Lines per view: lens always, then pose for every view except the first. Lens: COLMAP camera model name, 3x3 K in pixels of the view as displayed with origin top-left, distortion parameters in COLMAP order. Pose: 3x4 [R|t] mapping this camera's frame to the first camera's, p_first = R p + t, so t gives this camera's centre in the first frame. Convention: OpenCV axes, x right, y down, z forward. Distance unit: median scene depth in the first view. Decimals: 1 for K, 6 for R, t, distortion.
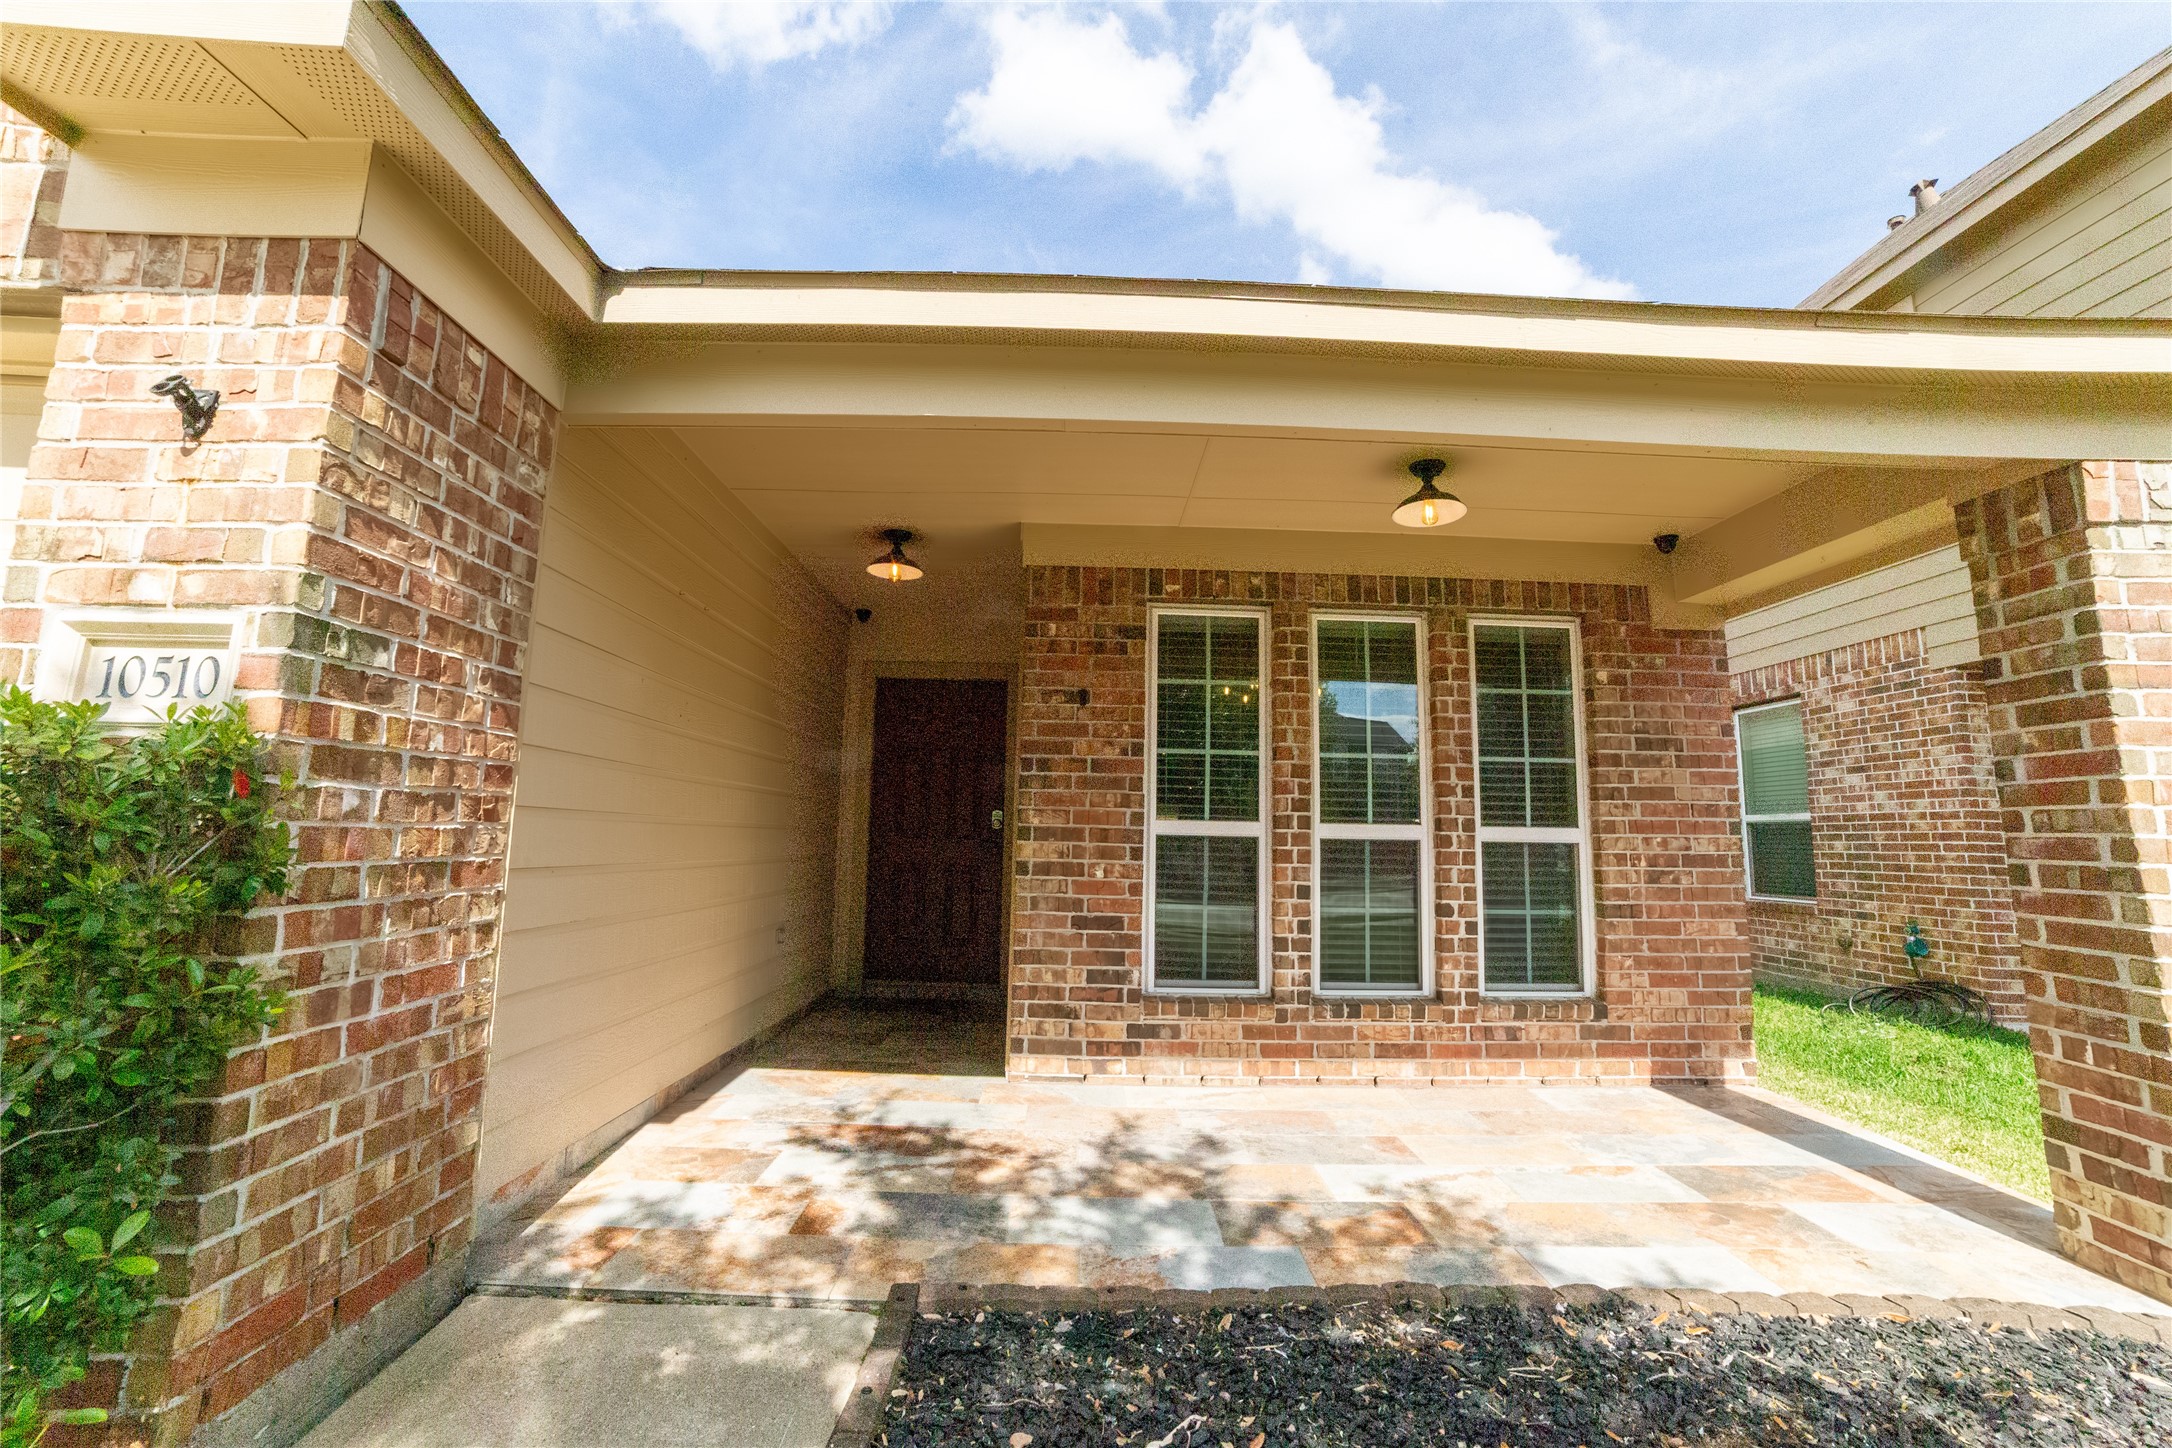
lens RADIAL K [[873.1, 0, 1084.2], [0, 873.1, 713.8], [0, 0, 1]] dist [-0.083394, 0.034357]
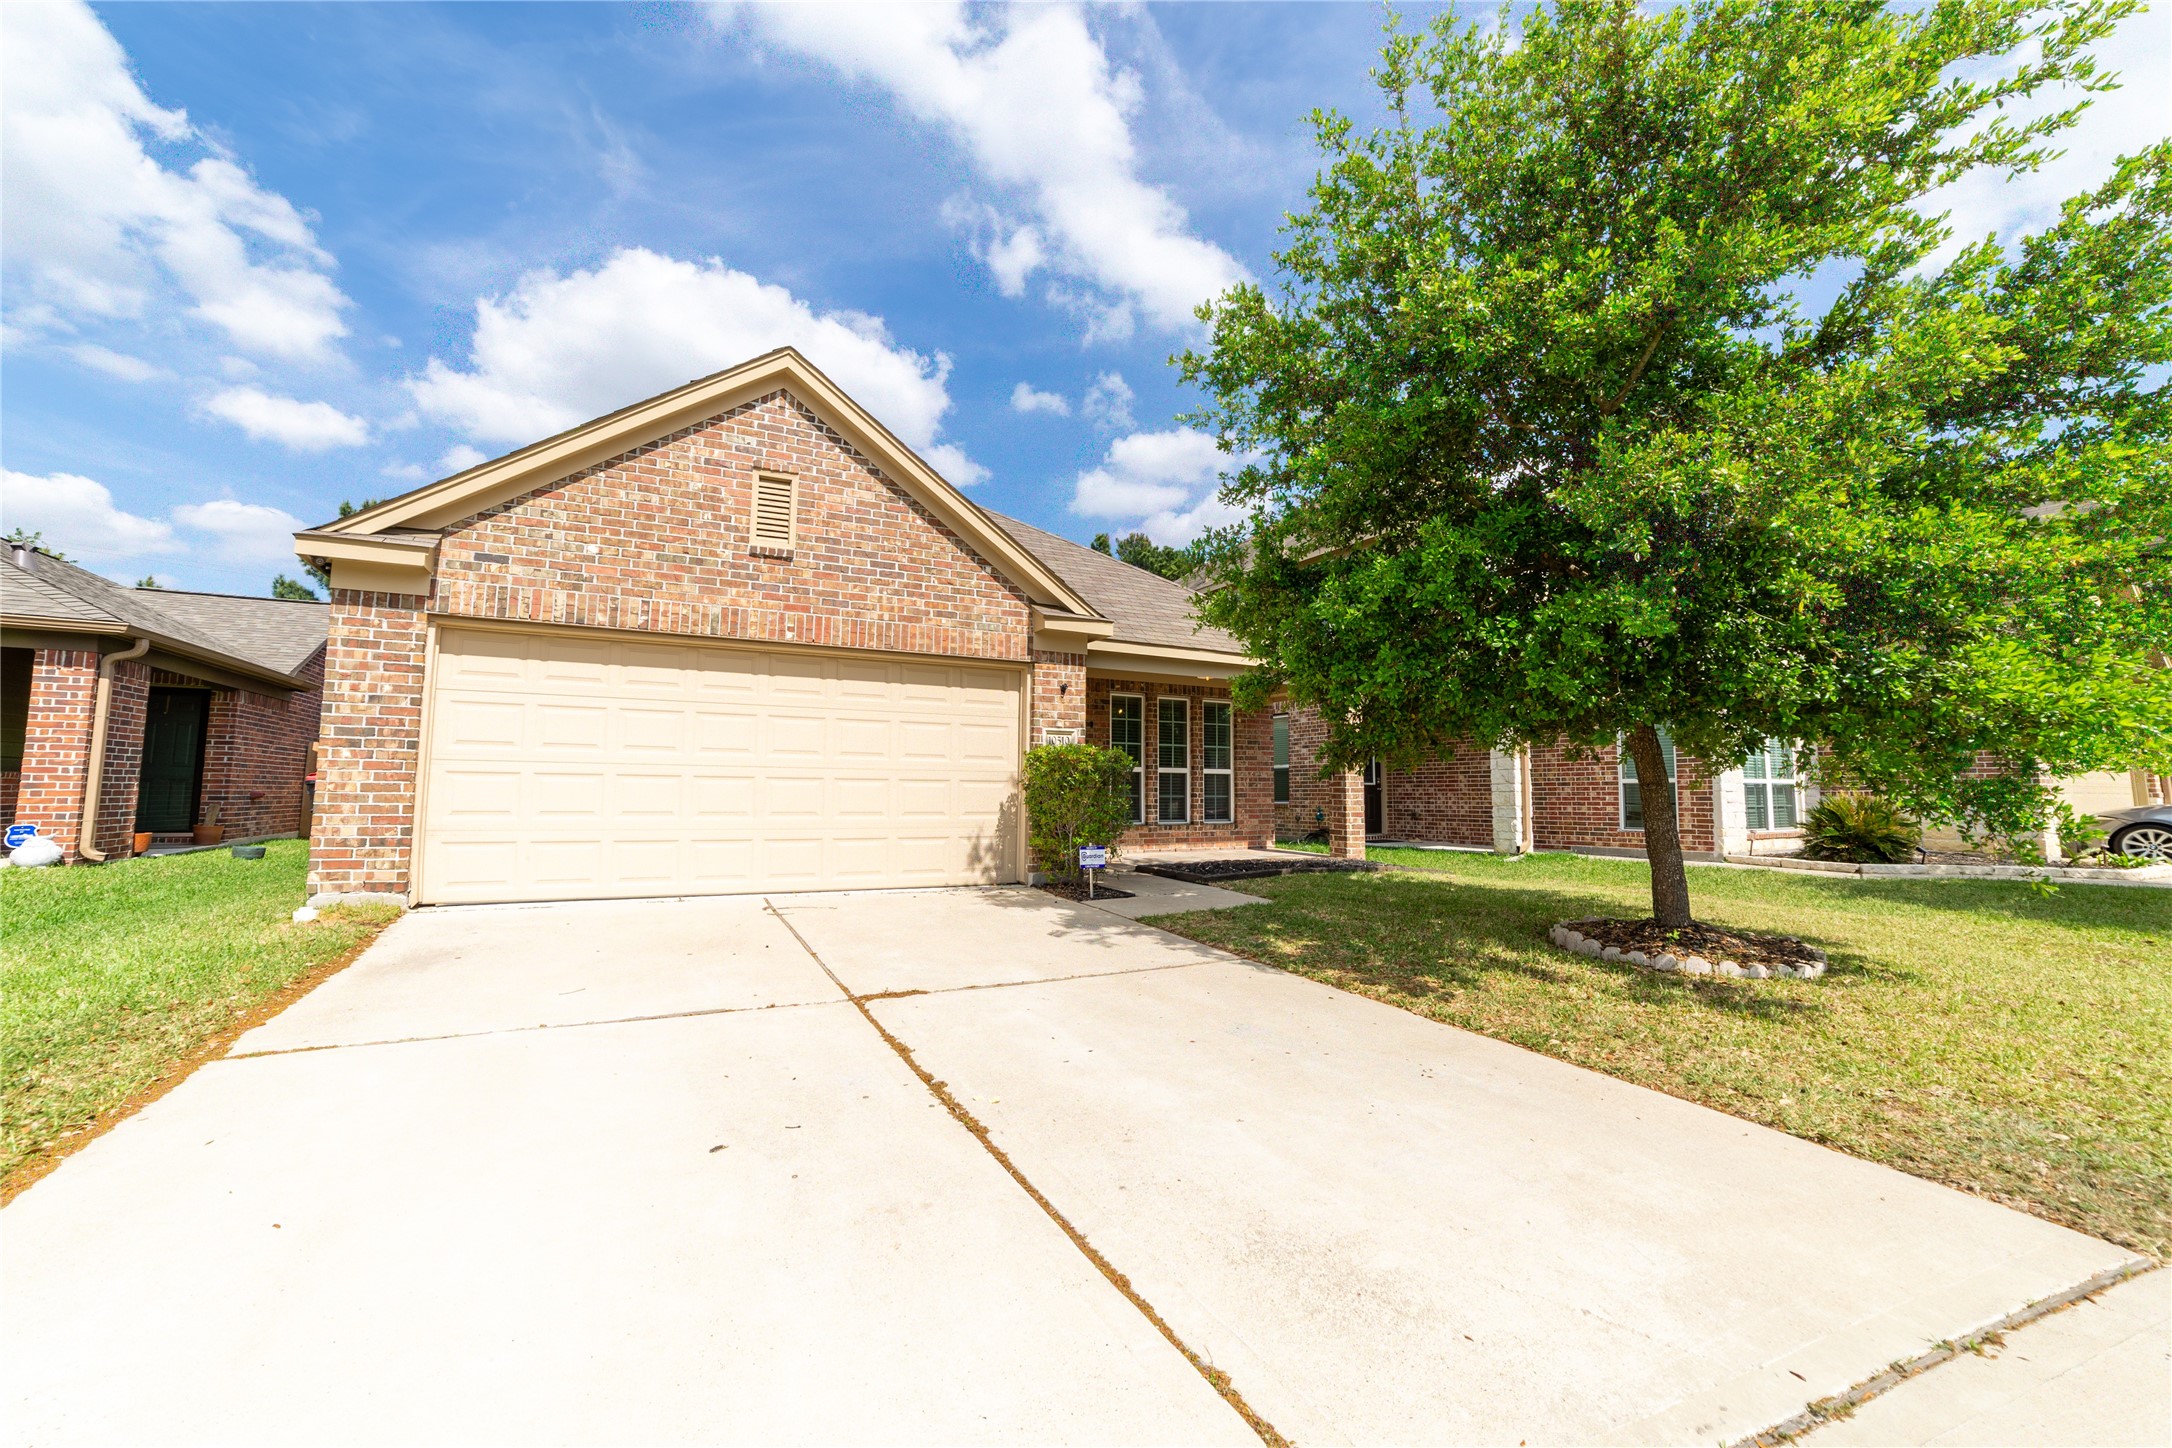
lens RADIAL K [[873.1, 0, 1084.2], [0, 873.1, 713.8], [0, 0, 1]] dist [-0.083394, 0.034357]
pose [[0.881831, 0.023271, 0.470990, -1.405462], [-0.049771, 0.997796, 0.043887, -0.181801], [-0.468931, -0.062142, 0.881046, -1.550276]]
